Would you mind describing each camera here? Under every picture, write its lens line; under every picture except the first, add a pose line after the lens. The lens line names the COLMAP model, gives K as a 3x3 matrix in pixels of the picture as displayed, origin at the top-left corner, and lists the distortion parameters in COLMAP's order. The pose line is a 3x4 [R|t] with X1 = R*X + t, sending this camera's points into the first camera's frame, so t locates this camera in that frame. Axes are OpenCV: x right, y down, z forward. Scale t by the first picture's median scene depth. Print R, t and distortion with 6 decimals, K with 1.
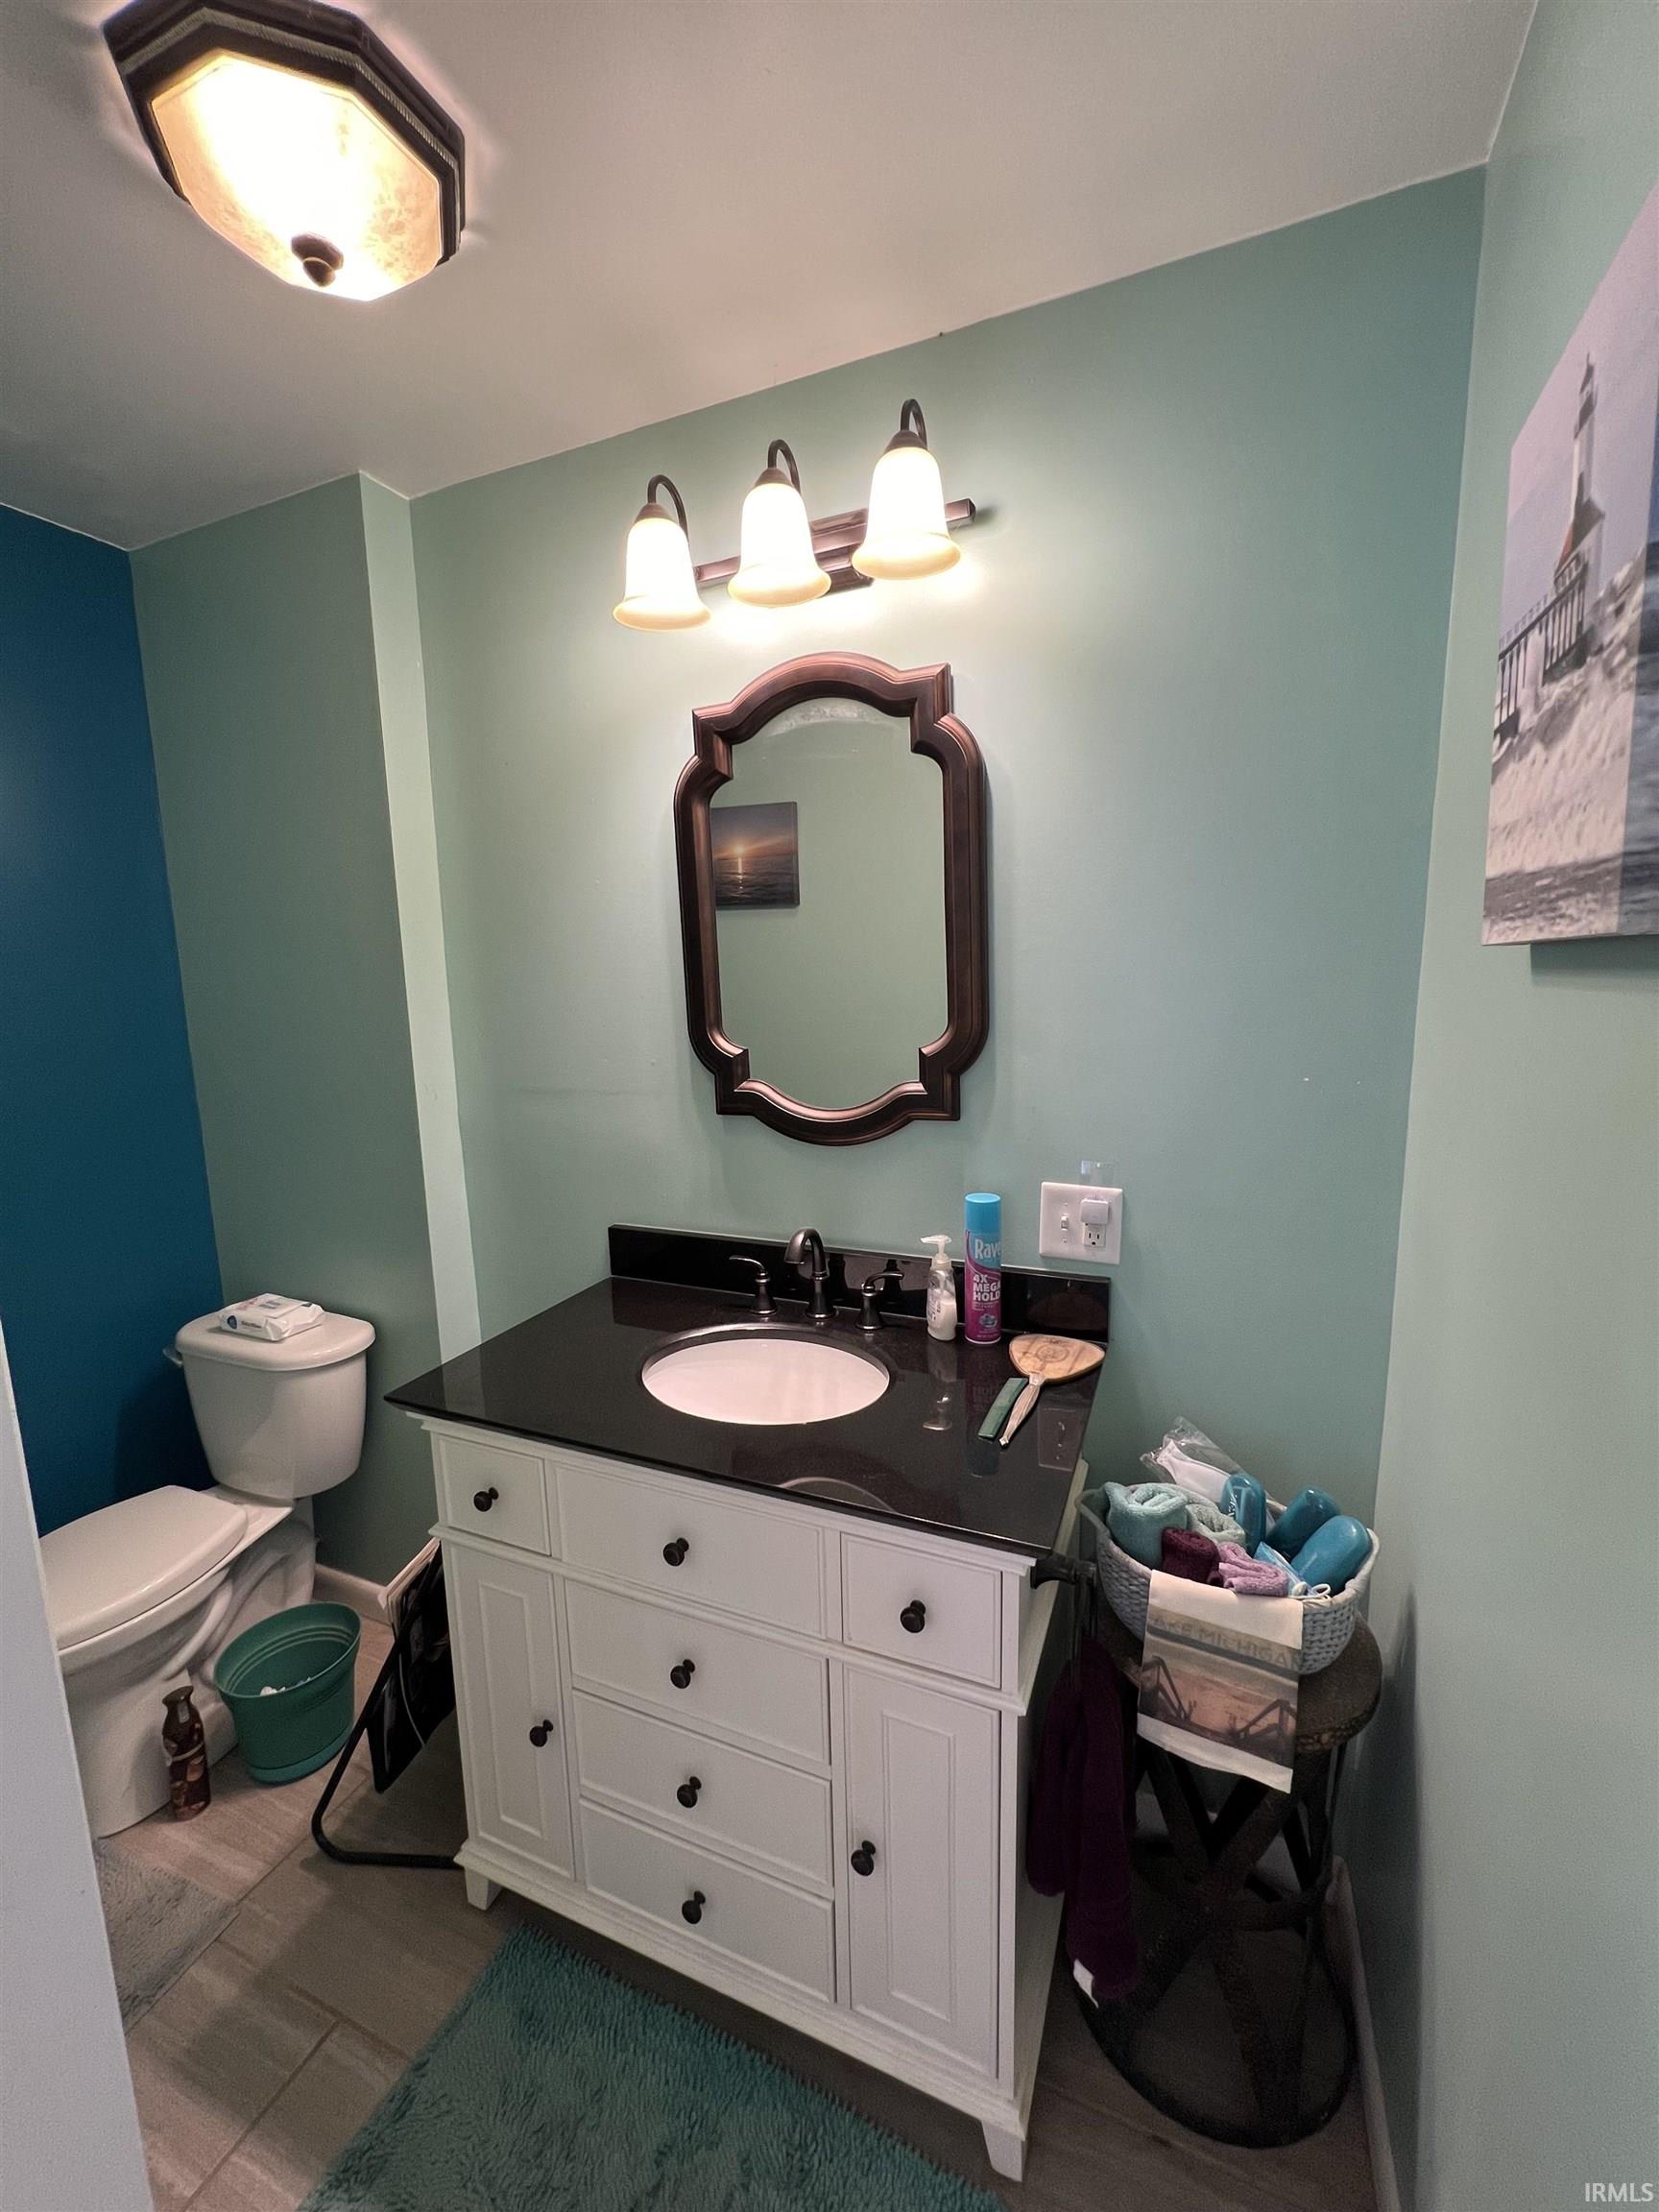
lens RADIAL K [[890.9, 0, 827.7], [0, 890.9, 1104.5], [0, 0, 1]] dist [-0.004059, 0.001097]
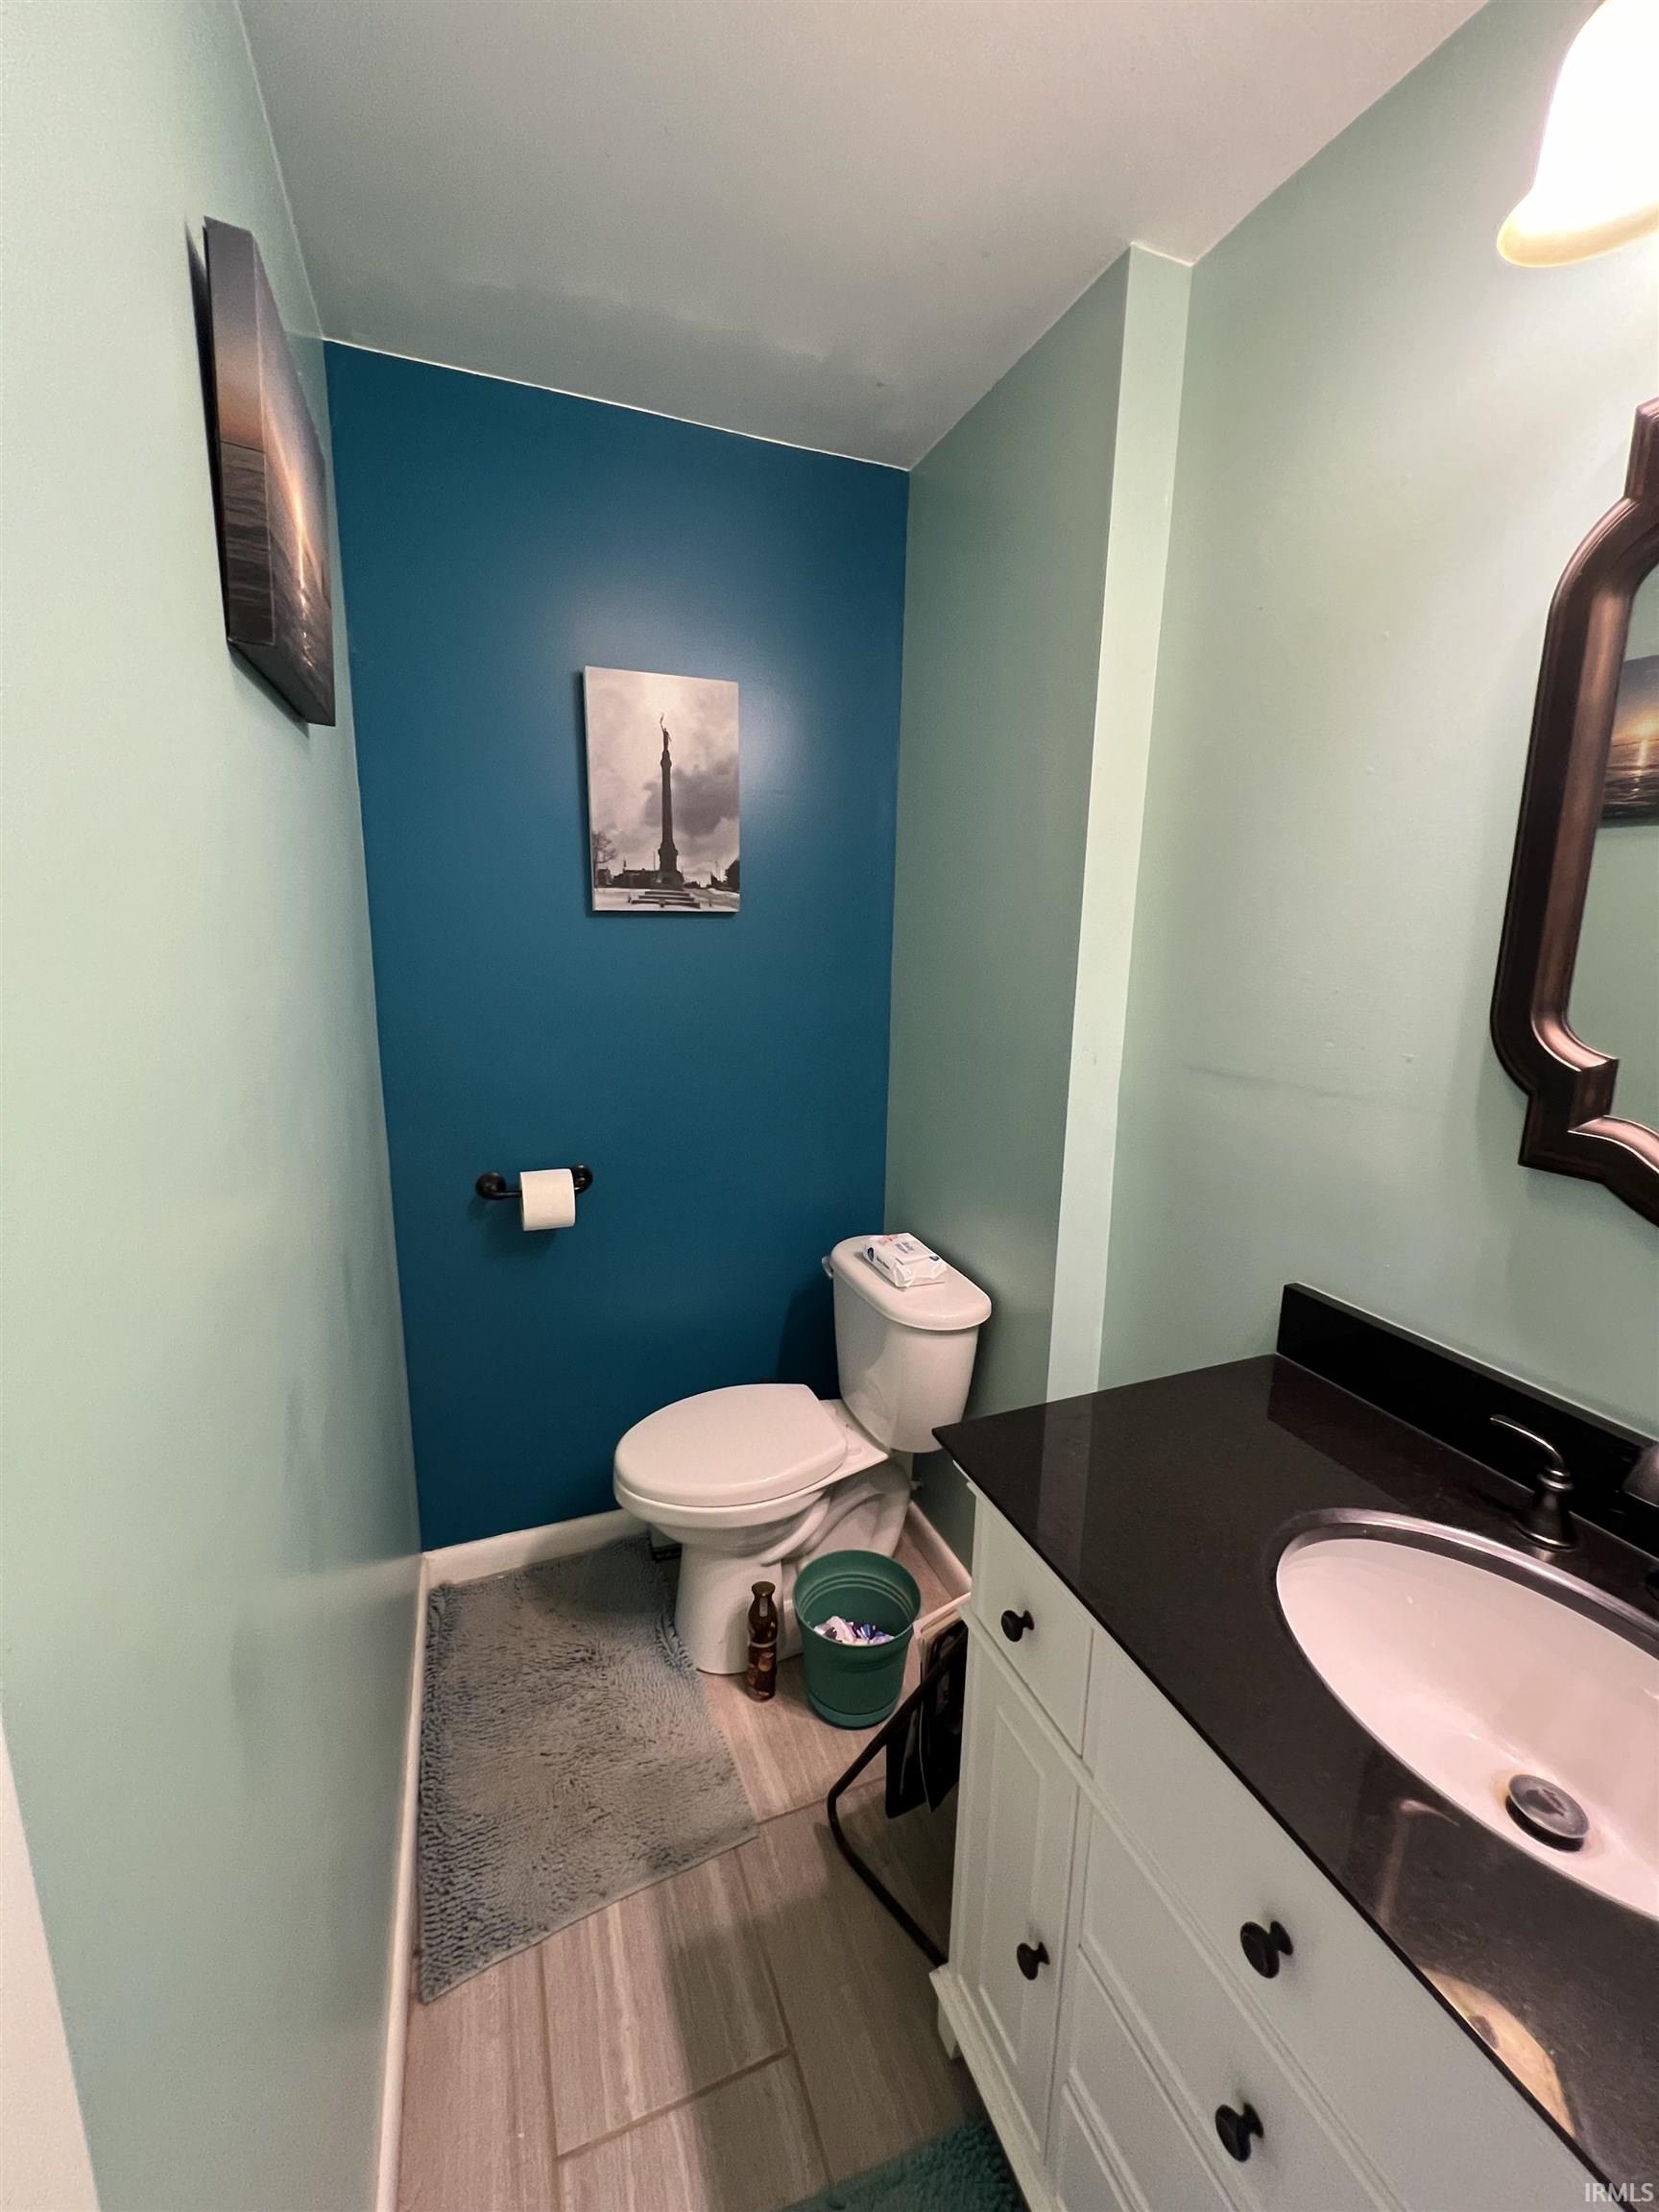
lens RADIAL K [[885.0, 0, 827.6], [0, 885.0, 1107.1], [0, 0, 1]] dist [-0.000273, -0.000543]
pose [[0.702560, 0.178855, -0.688781, -0.051500], [-0.135632, 0.983812, 0.117120, -0.032069], [0.698579, 0.011137, 0.715446, 0.279814]]
